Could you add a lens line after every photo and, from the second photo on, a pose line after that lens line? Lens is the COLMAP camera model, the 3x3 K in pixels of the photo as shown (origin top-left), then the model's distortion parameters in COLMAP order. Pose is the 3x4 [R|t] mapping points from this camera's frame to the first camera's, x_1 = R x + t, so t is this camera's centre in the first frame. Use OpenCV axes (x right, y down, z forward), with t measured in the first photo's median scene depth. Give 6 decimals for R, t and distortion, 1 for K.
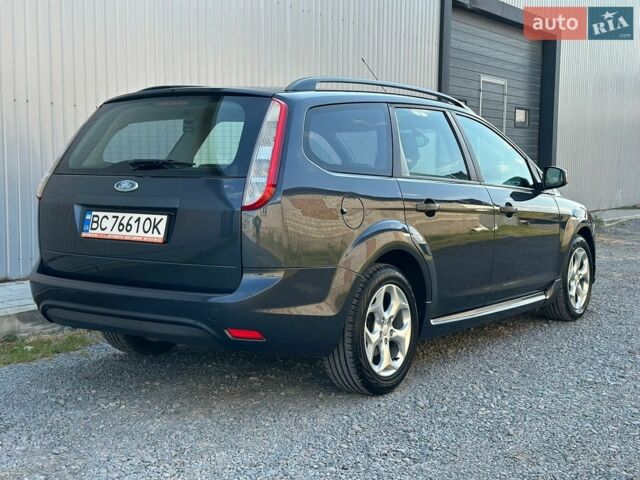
lens RADIAL K [[900.9, 0, 321.5], [0, 900.9, 243.9], [0, 0, 1]] dist [0.108592, 0.000000]
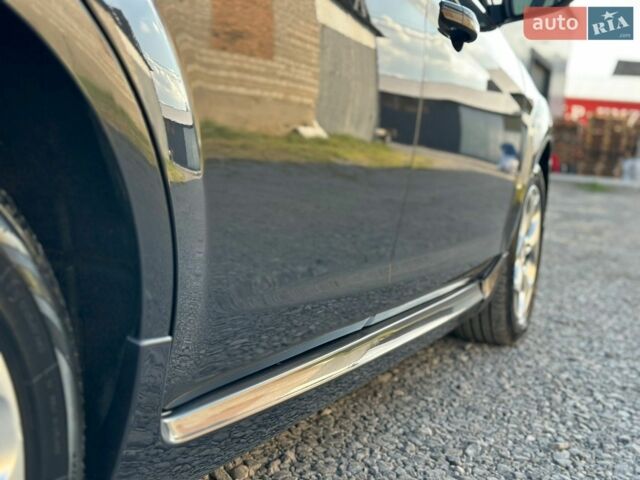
lens RADIAL K [[900.9, 0, 320.4], [0, 900.9, 240.5], [0, 0, 1]] dist [0.108592, 0.000000]
pose [[0.972745, 0.054200, 0.225455, 0.120889], [-0.061543, 0.997774, 0.025663, 0.041292], [-0.223563, -0.038838, 0.973915, 0.904078]]
